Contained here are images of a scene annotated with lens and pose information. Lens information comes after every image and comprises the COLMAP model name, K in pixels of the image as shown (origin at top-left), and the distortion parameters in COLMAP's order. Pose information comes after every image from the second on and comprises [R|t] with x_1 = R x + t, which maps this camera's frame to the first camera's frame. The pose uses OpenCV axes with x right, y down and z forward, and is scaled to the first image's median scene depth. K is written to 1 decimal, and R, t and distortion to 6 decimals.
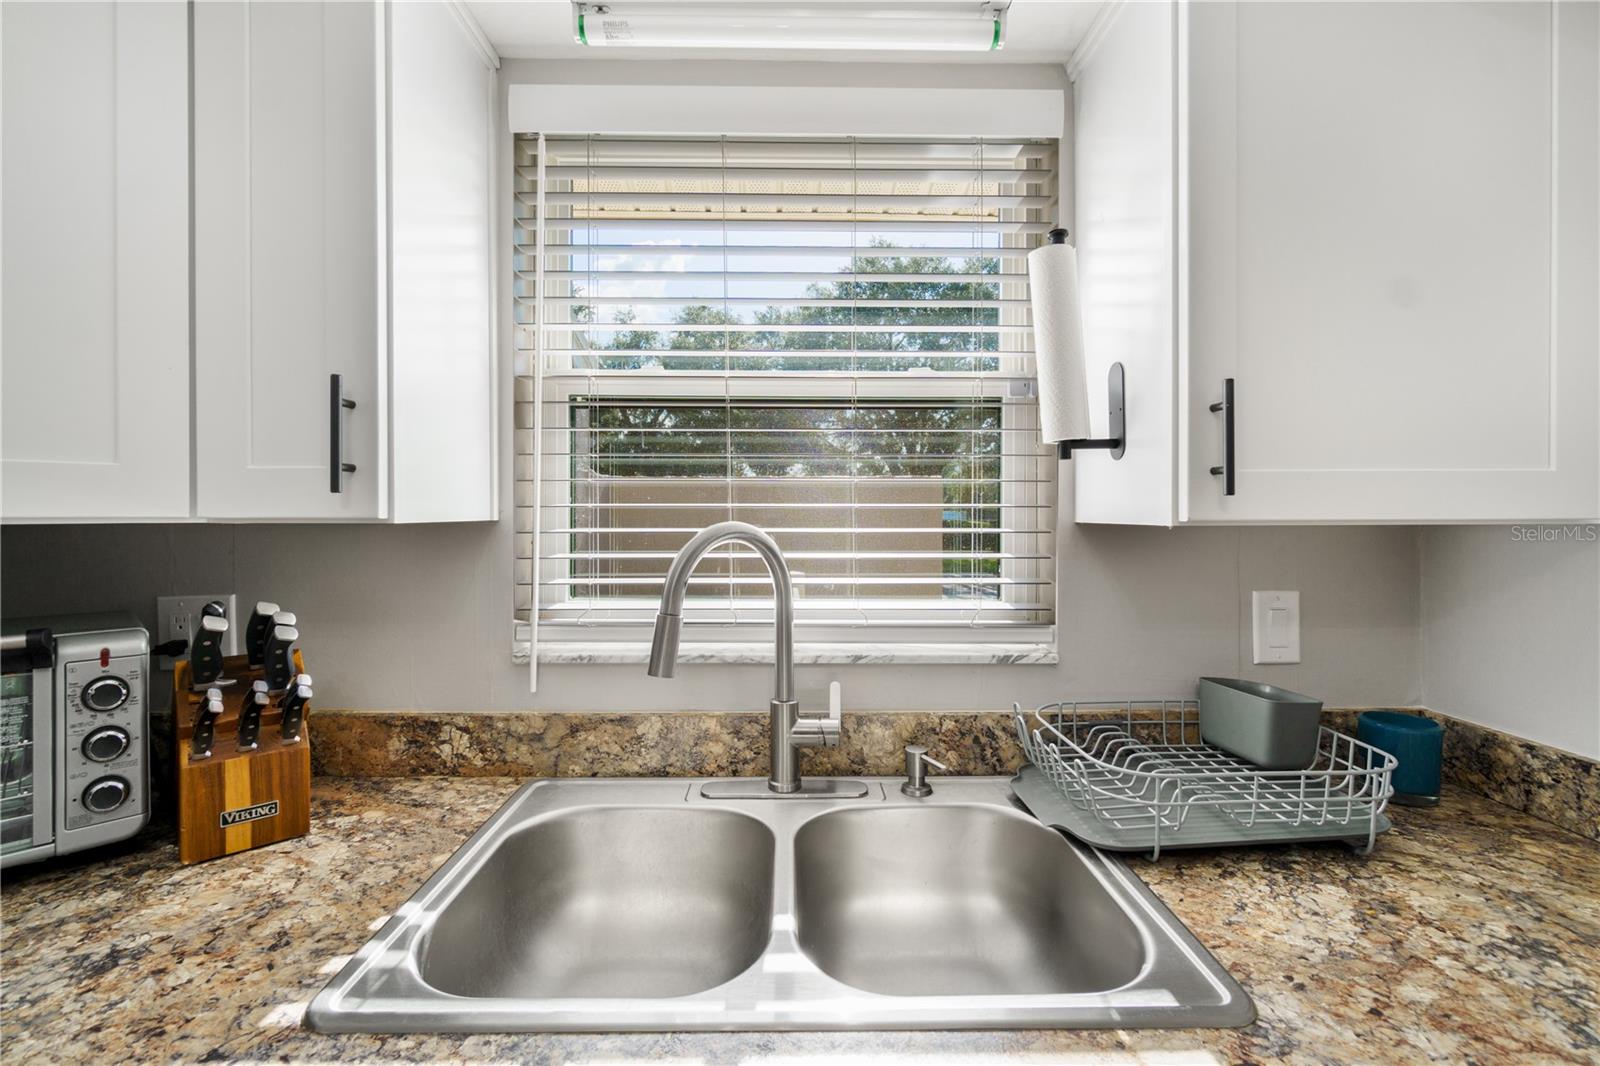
lens RADIAL K [[710.7, 0, 791.6], [0, 710.7, 522.0], [0, 0, 1]] dist [-0.001075, 0.000023]
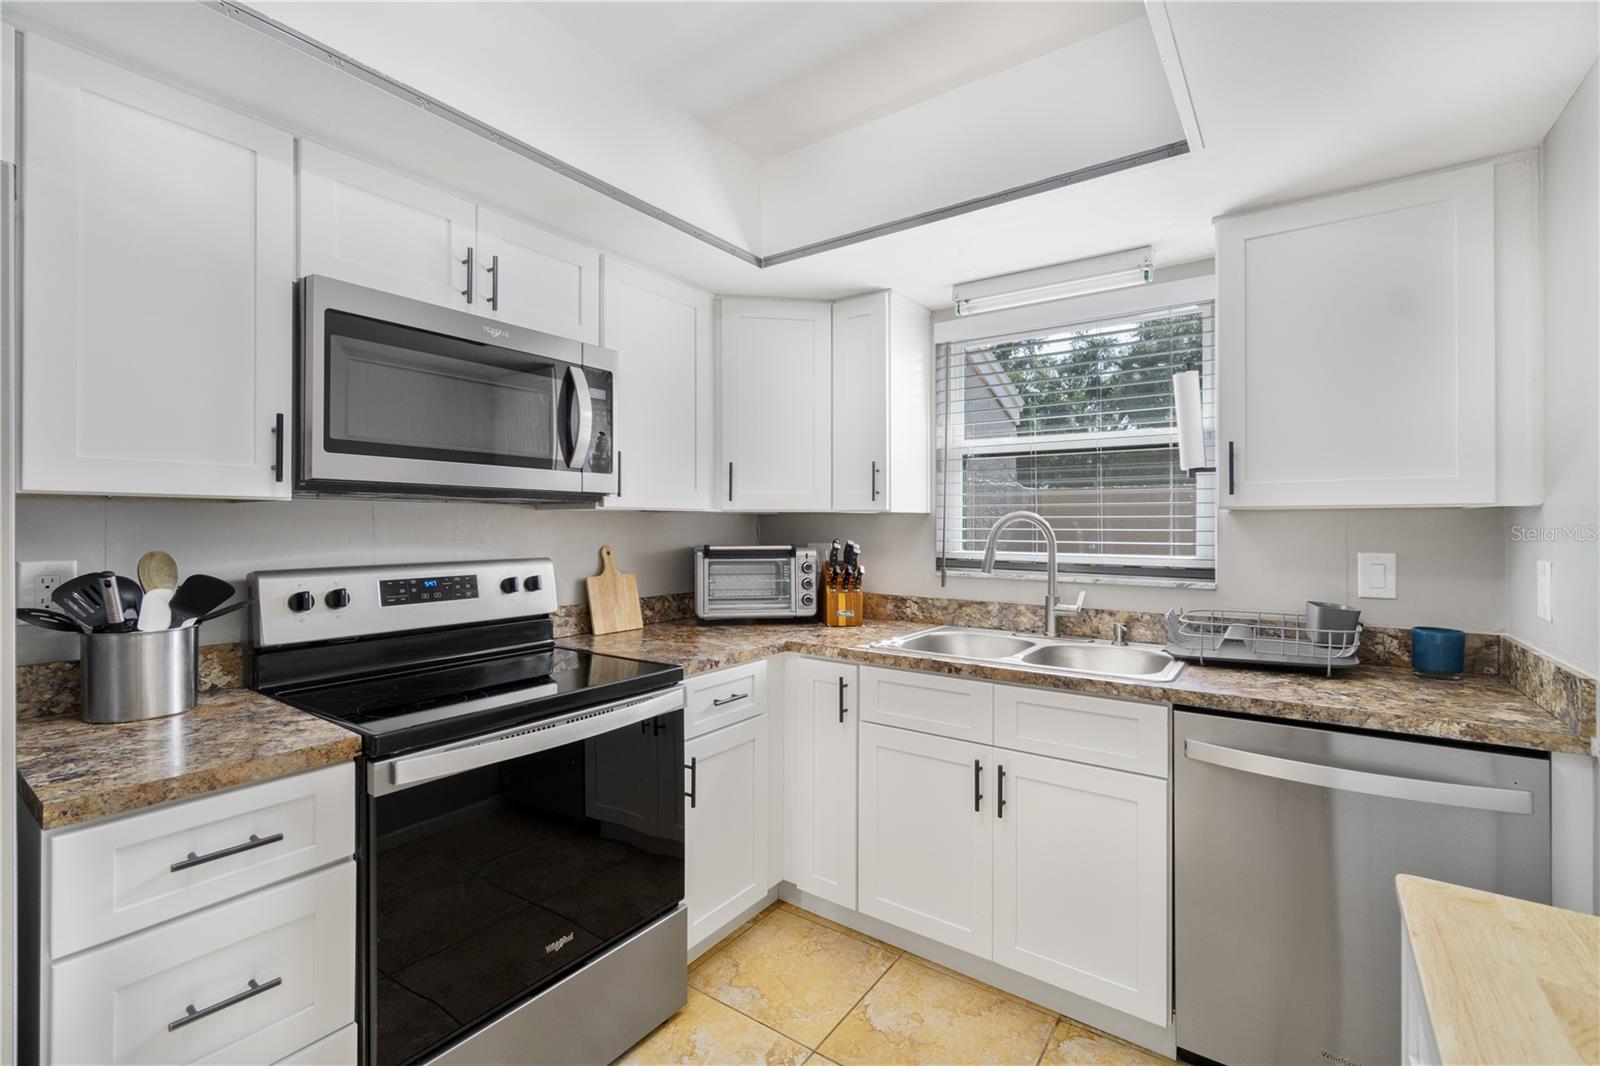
lens RADIAL K [[710.7, 0, 791.6], [0, 710.7, 522.0], [0, 0, 1]] dist [-0.001075, 0.000023]
pose [[0.807109, 0.001021, -0.590402, 0.749754], [-0.004355, 0.999982, -0.004224, 0.053530], [0.590386, 0.005980, 0.807099, -1.434941]]
